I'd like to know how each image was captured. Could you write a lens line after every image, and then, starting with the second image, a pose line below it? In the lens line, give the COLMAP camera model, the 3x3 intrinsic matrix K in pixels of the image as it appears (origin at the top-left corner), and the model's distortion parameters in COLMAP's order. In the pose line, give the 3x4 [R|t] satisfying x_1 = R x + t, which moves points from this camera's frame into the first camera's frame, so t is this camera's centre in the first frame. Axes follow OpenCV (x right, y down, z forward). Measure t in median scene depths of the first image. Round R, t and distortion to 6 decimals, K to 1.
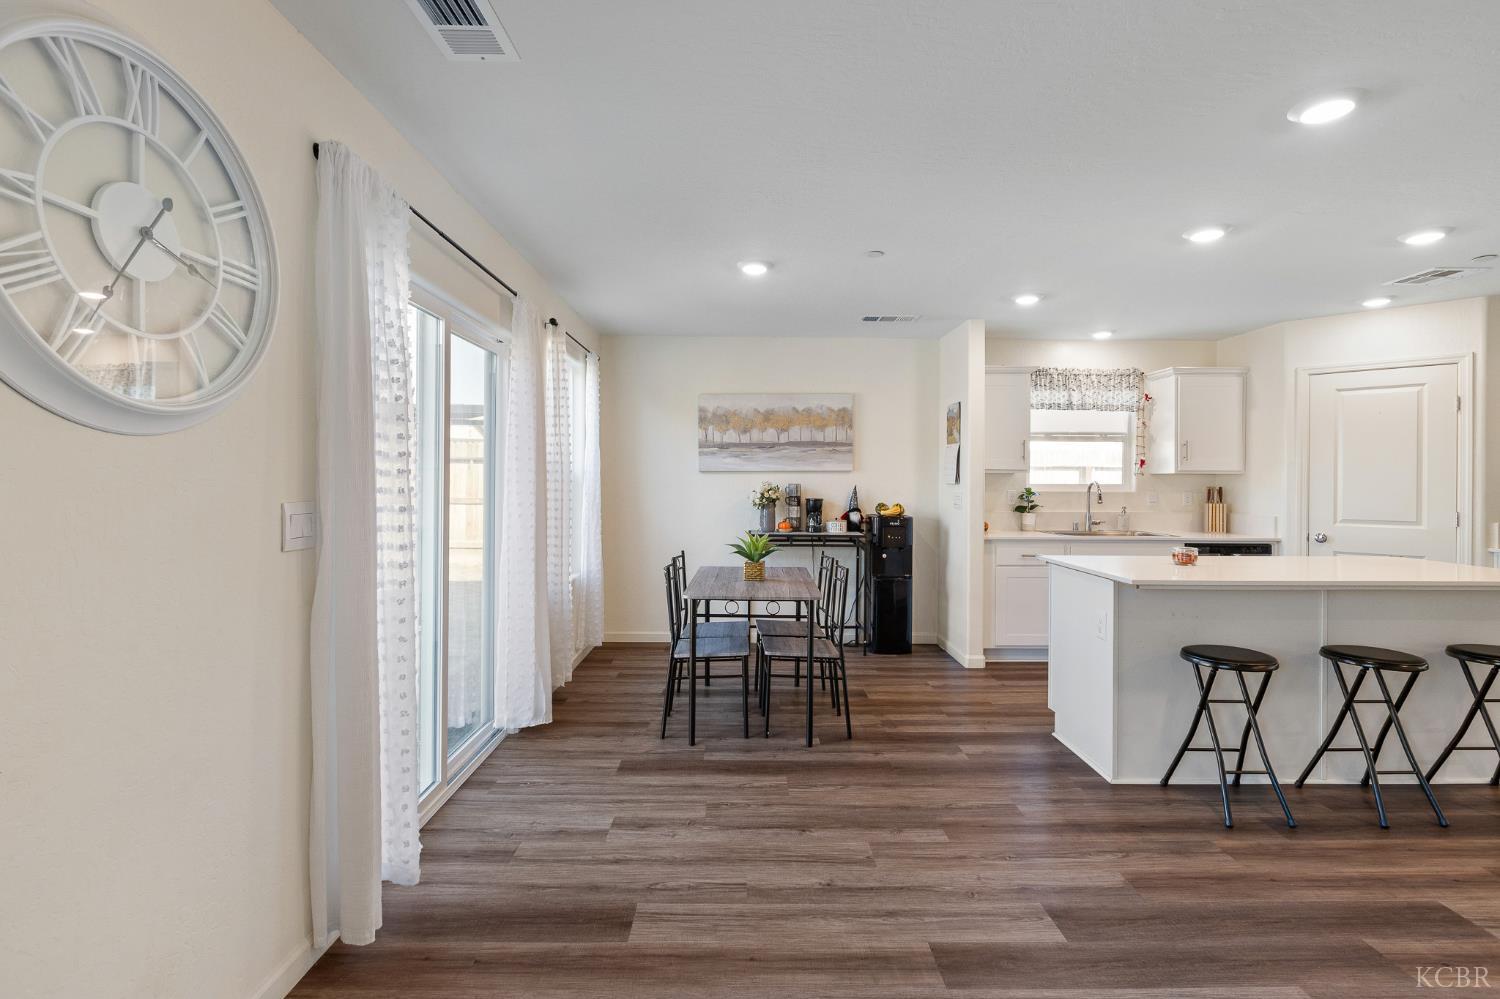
lens RADIAL K [[684.7, 0, 750.7], [0, 684.7, 483.9], [0, 0, 1]] dist [0.001877, 0.000916]
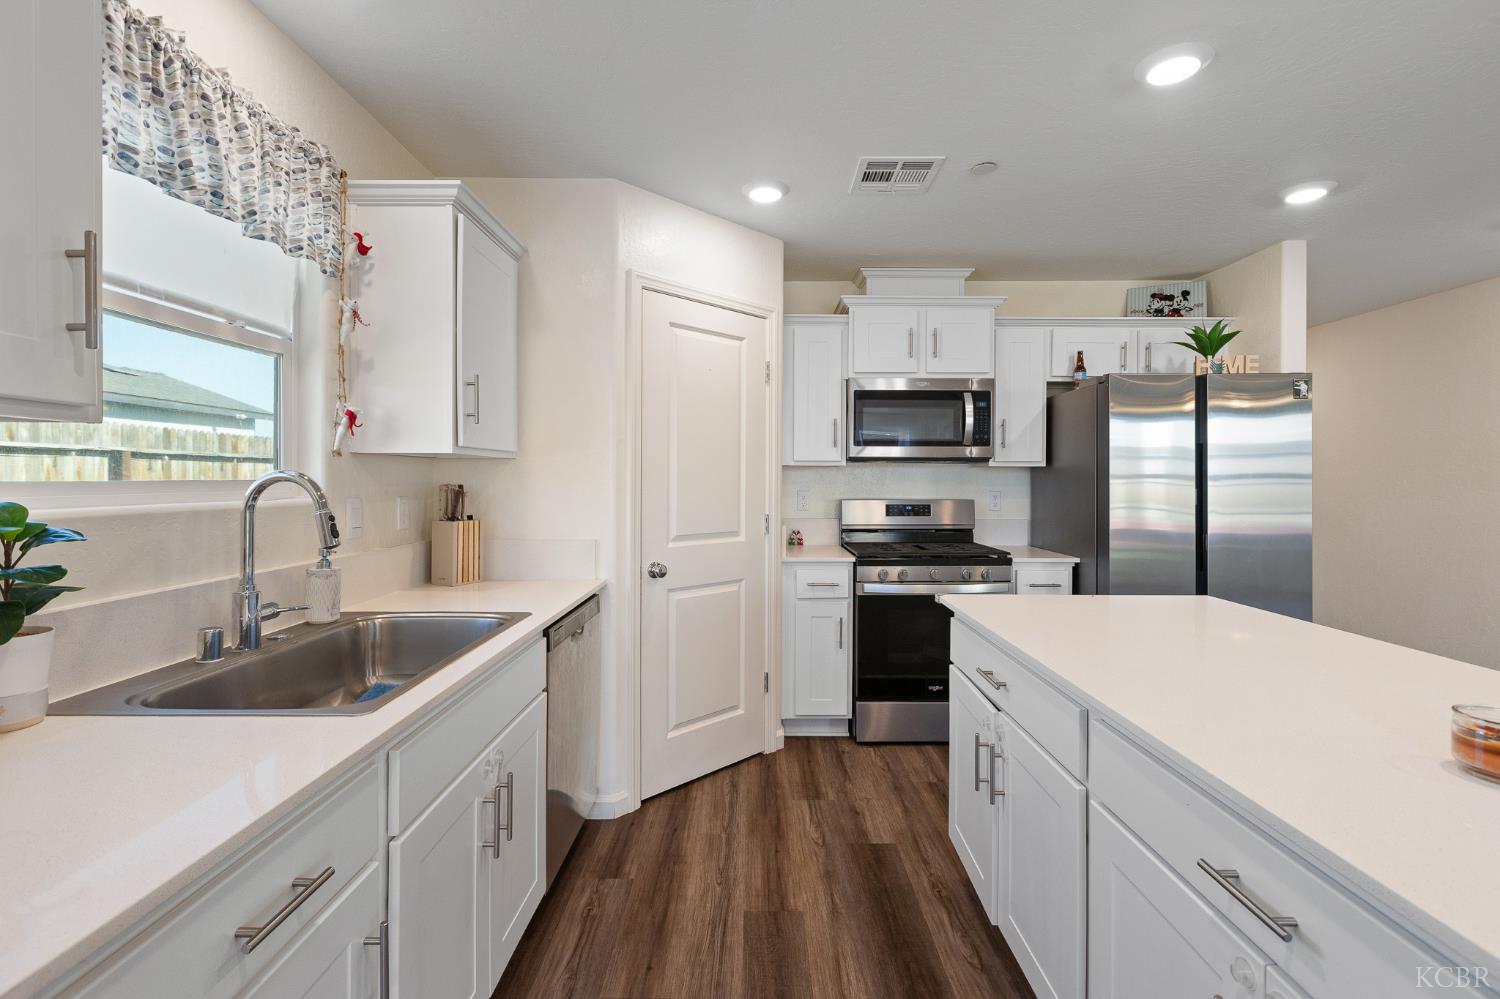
lens RADIAL K [[684.7, 0, 750.7], [0, 684.7, 483.9], [0, 0, 1]] dist [0.001877, 0.000916]
pose [[0.022882, -0.007725, 0.999708, 0.216987], [0.000974, 0.999970, 0.007705, 0.000628], [-0.999738, 0.000798, 0.022889, 0.797789]]
